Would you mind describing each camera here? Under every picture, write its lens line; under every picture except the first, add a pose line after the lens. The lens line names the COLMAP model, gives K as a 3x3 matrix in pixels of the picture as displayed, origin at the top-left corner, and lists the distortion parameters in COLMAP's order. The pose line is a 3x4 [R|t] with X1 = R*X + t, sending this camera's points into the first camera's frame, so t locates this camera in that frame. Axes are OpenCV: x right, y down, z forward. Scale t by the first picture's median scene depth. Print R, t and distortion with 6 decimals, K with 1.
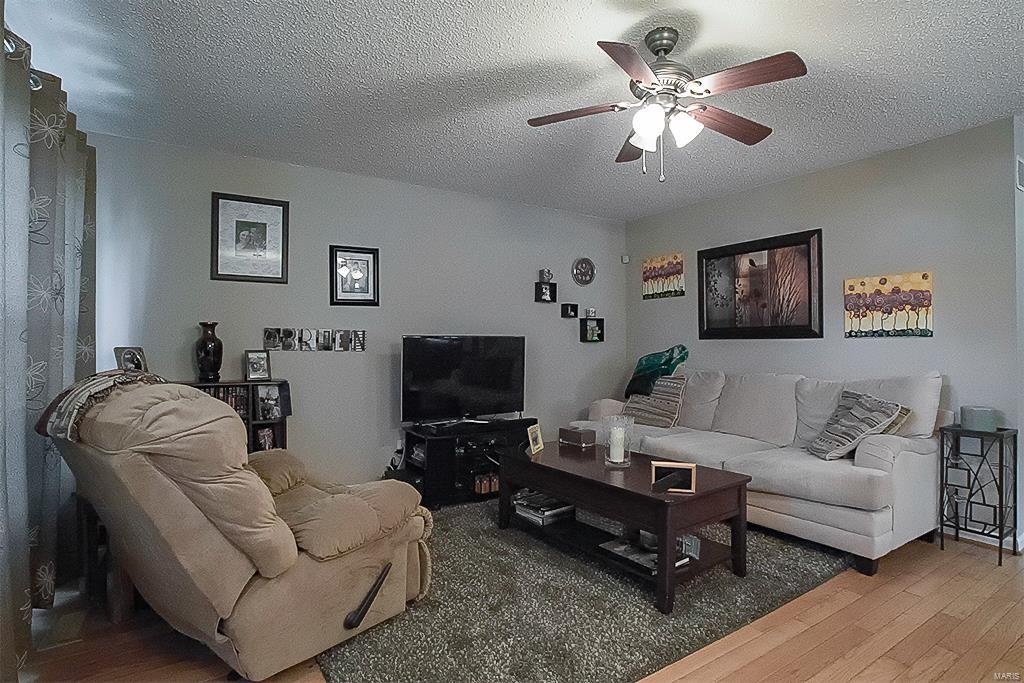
lens RADIAL K [[521.6, 0, 512.7], [0, 521.6, 344.6], [0, 0, 1]] dist [-0.047046, -0.000482]
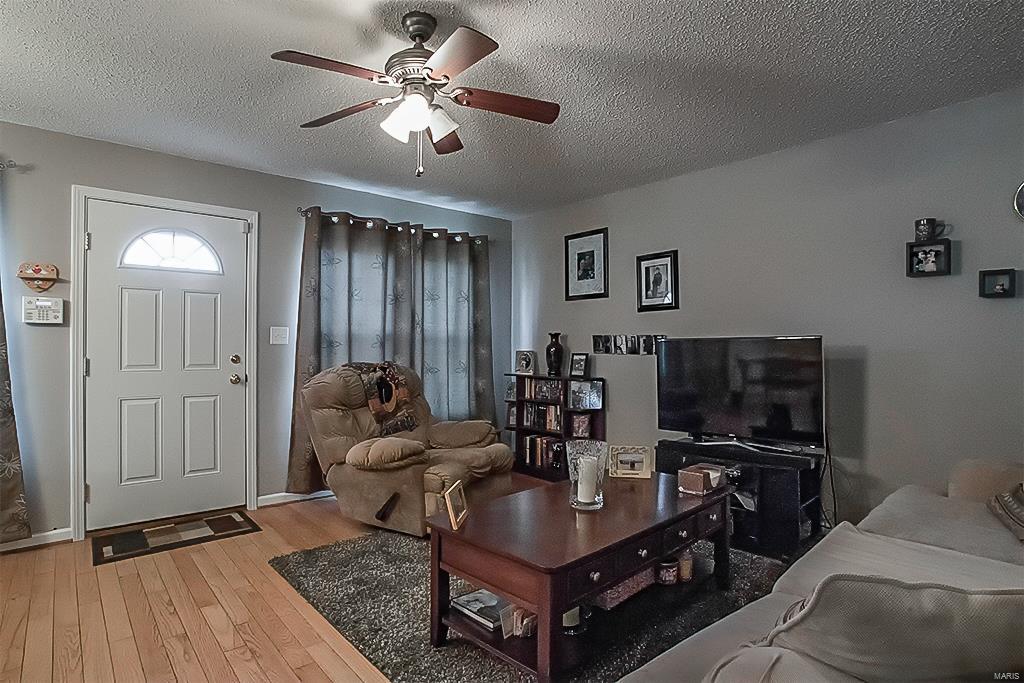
lens RADIAL K [[539.7, 0, 512.4], [0, 539.7, 344.0], [0, 0, 1]] dist [-0.031061, 0.008266]
pose [[0.186992, -0.006250, -0.982342, 0.716513], [0.009354, 0.999946, -0.004581, -0.007127], [0.982317, -0.008332, 0.187040, 0.543244]]
